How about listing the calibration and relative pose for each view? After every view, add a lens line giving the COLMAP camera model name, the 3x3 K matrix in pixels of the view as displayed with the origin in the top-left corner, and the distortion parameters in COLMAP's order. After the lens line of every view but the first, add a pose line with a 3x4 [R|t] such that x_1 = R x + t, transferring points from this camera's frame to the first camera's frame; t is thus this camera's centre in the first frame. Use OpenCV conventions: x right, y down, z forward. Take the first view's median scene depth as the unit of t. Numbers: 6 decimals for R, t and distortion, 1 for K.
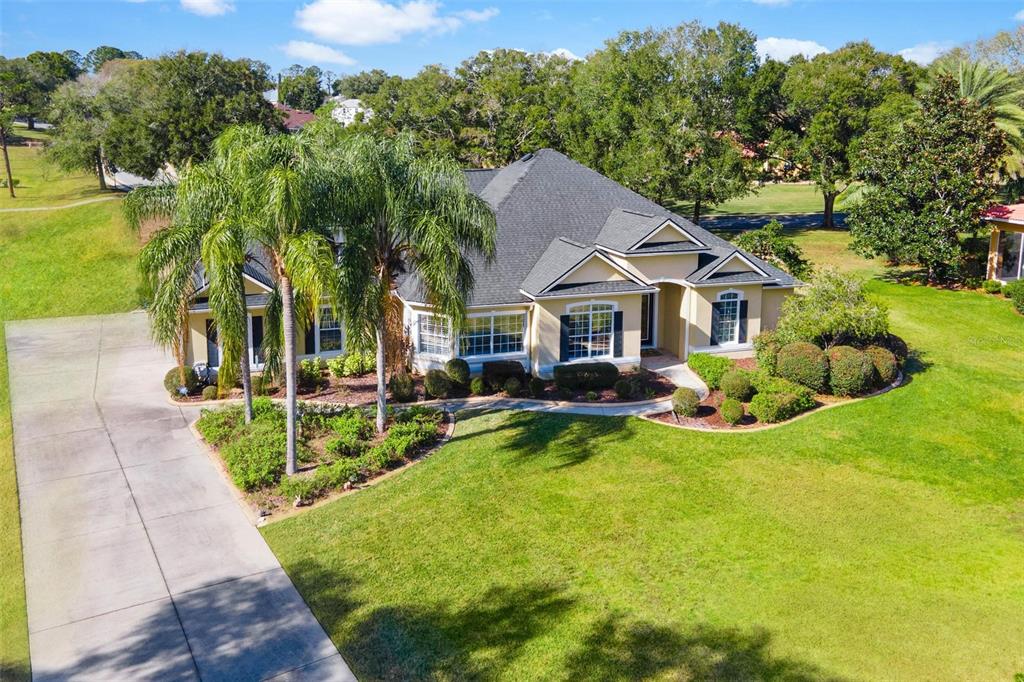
lens RADIAL K [[778.5, 0, 487.6], [0, 778.5, 296.9], [0, 0, 1]] dist [0.032094, 0.011491]
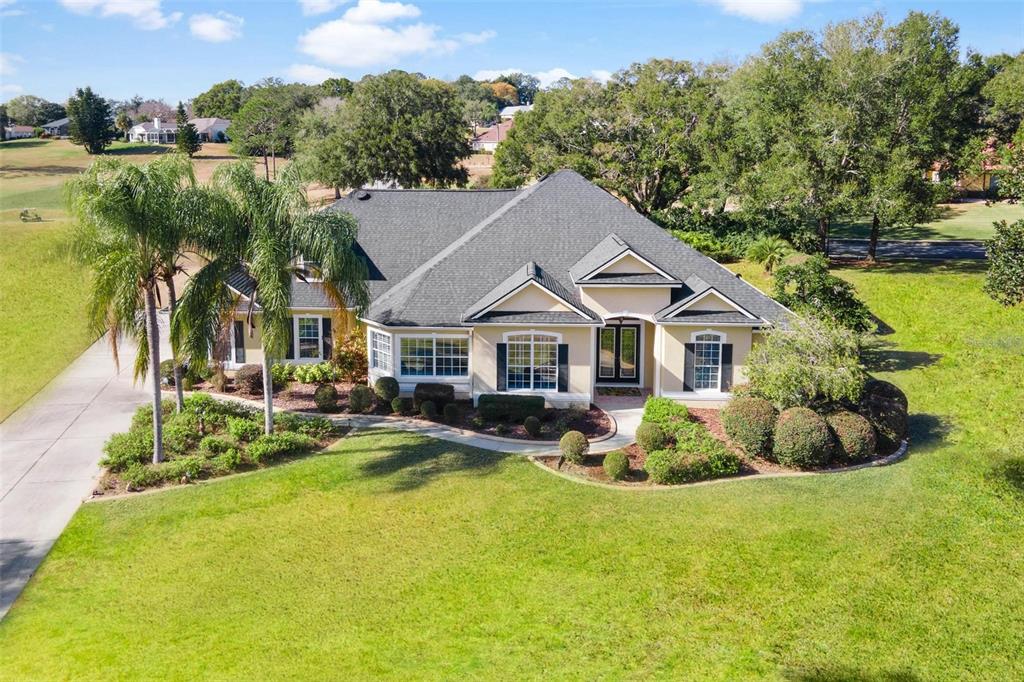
lens RADIAL K [[778.5, 0, 463.2], [0, 778.5, 308.1], [0, 0, 1]] dist [0.032094, 0.011491]
pose [[0.926839, 0.068310, -0.369193, 0.399046], [-0.067570, 0.997603, 0.014950, -0.030748], [0.369329, 0.011090, 0.929233, 0.077311]]
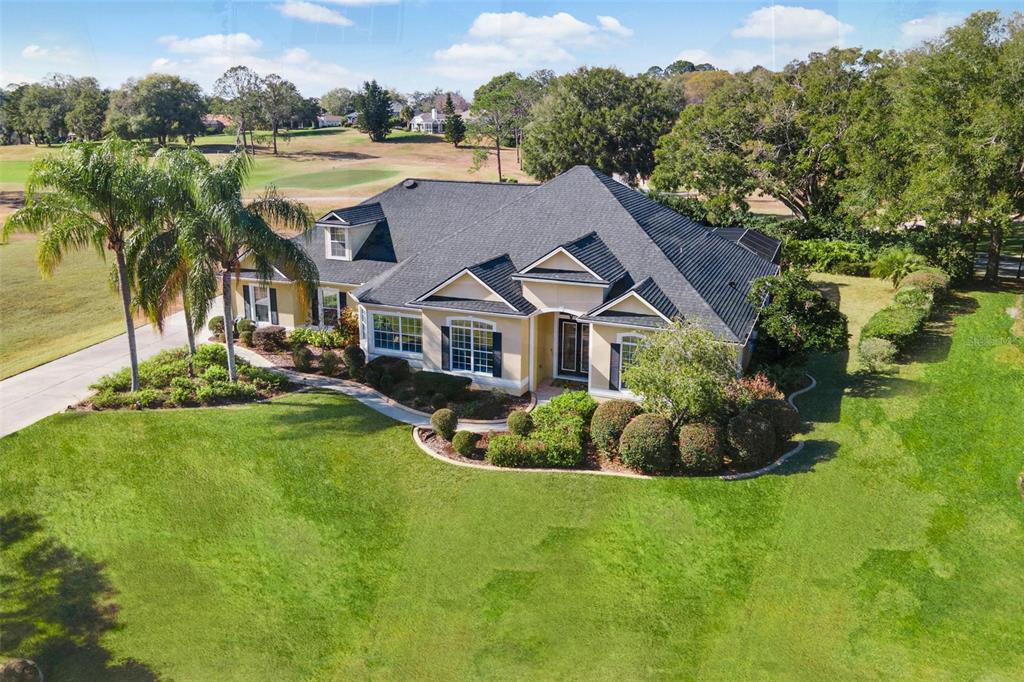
lens RADIAL K [[772.3, 0, 516.3], [0, 772.3, 344.8], [0, 0, 1]] dist [0.040273, -0.000945]
pose [[0.764162, 0.176157, -0.620504, 0.801161], [-0.143999, 0.984297, 0.102098, -0.070210], [0.628746, 0.011332, 0.777528, 0.242324]]
